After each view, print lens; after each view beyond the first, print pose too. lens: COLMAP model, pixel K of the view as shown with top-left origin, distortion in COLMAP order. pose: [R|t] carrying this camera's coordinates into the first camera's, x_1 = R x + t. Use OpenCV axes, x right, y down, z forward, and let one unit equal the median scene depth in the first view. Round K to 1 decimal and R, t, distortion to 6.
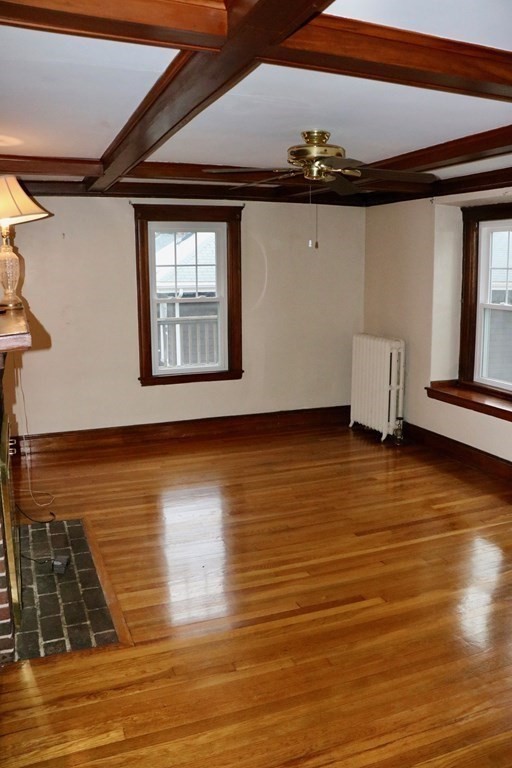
lens RADIAL K [[624.6, 0, 265.0], [0, 624.6, 393.1], [0, 0, 1]] dist [-0.183759, 0.151010]
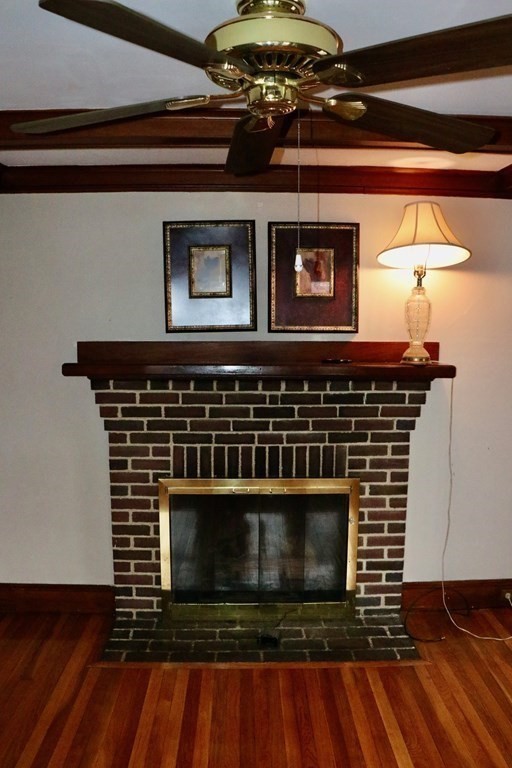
lens RADIAL K [[624.6, 0, 265.0], [0, 624.6, 393.1], [0, 0, 1]] dist [-0.183759, 0.151010]
pose [[-0.346837, 0.088645, -0.933727, 0.451876], [-0.184075, 0.969730, 0.160438, -0.202584], [0.919685, 0.227522, -0.320021, 1.122778]]
